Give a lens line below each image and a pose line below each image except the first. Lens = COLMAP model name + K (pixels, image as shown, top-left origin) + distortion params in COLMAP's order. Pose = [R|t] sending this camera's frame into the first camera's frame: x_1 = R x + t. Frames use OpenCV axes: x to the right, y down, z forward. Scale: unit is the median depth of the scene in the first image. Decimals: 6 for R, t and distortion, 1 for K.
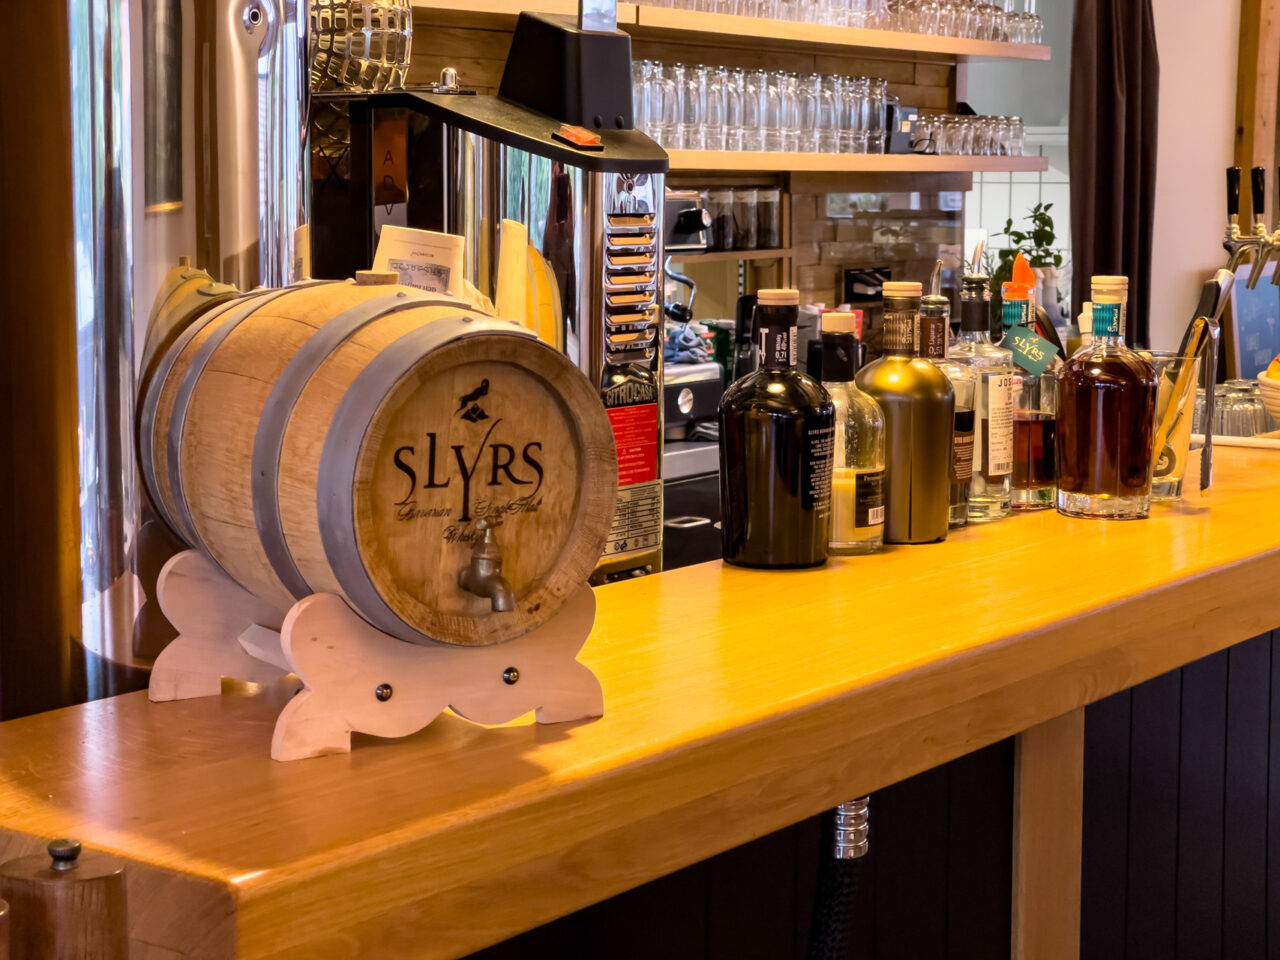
lens RADIAL K [[2409.0, 0, 640.1], [0, 2409.0, 478.9], [0, 0, 1]] dist [0.048155, 0.000000]
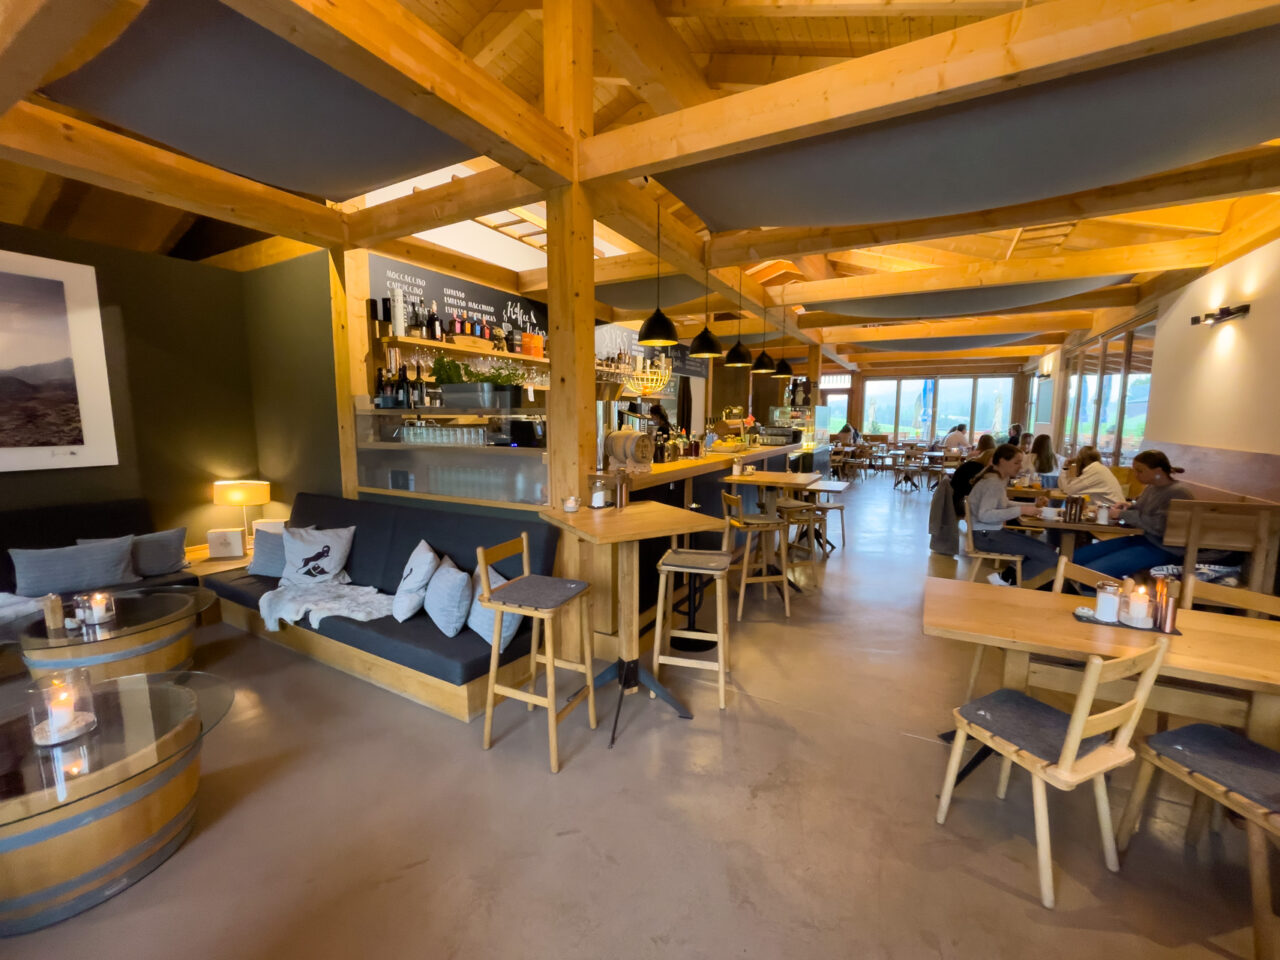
lens RADIAL K [[515.3, 0, 639.9], [0, 515.3, 481.0], [0, 0, 1]] dist [-0.000099, -0.000001]
pose [[0.992568, -0.009402, 0.121331, -0.233976], [0.009447, 0.999955, 0.000207, 0.095601], [-0.121328, 0.000941, 0.992612, -0.843517]]
